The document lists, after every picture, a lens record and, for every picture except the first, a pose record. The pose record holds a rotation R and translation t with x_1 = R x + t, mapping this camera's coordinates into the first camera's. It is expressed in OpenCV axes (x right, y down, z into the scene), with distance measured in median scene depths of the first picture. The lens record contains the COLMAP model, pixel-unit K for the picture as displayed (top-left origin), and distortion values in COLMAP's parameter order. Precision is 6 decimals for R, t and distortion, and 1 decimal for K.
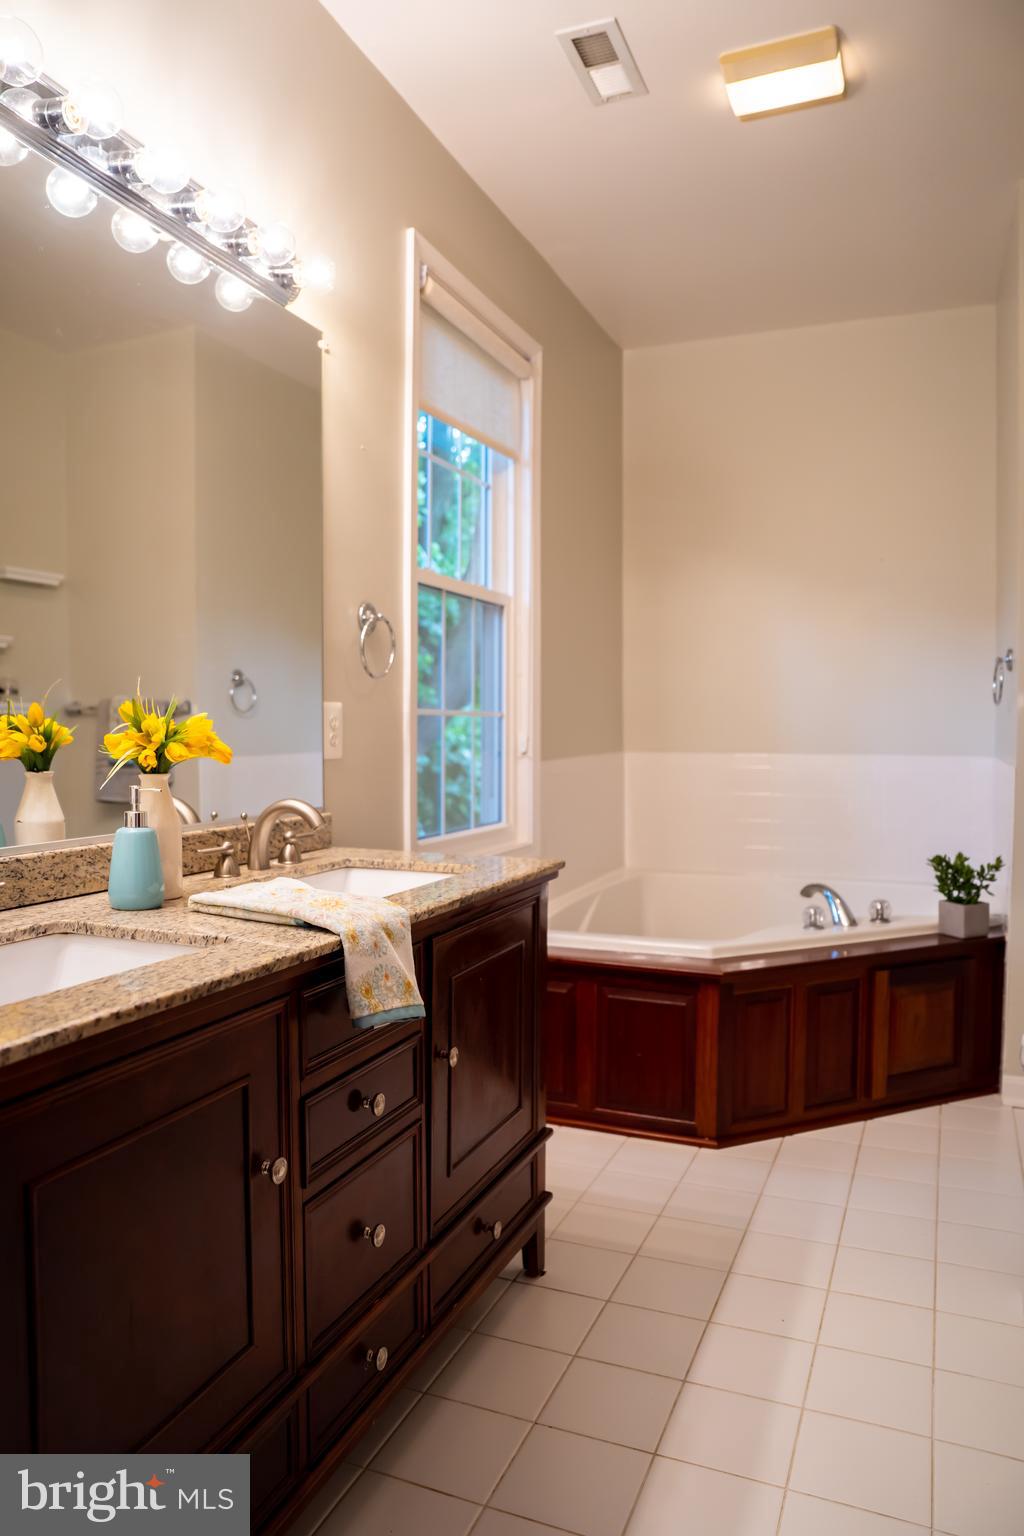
lens RADIAL K [[1043.1, 0, 512.0], [0, 1043.1, 768.0], [0, 0, 1]] dist [-0.161041, 0.146794]
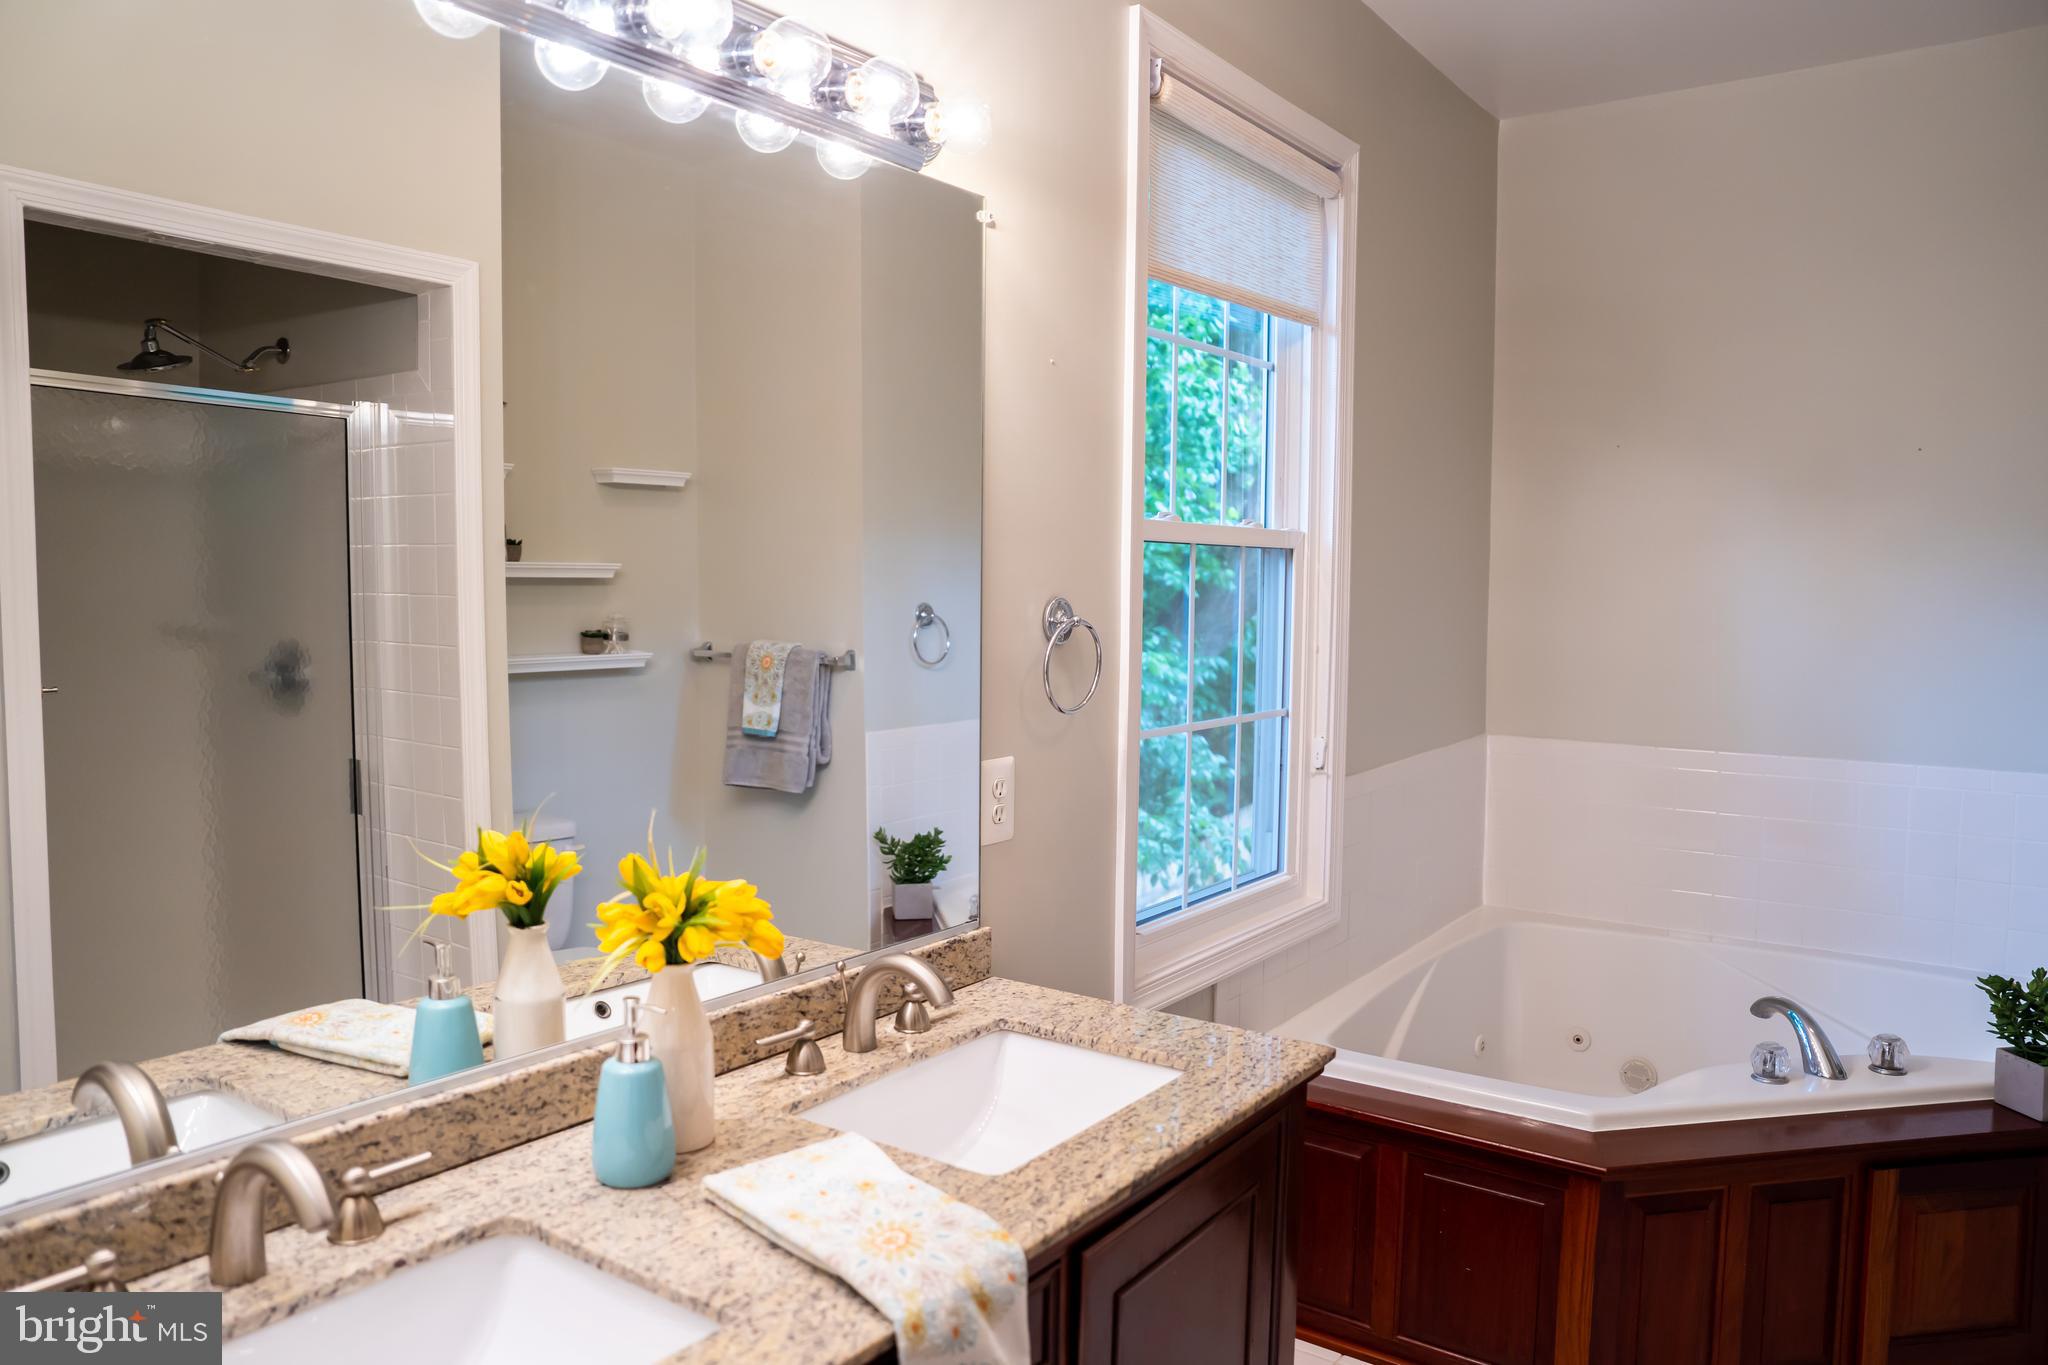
lens RADIAL K [[1427.3, 0, 1024.0], [0, 1427.3, 682.5], [0, 0, 1]] dist [-0.123249, 0.082509]
pose [[0.973393, 0.027069, -0.227538, 0.041847], [-0.021298, 0.999387, 0.027783, -0.115570], [0.228150, -0.022198, 0.973373, 0.096447]]
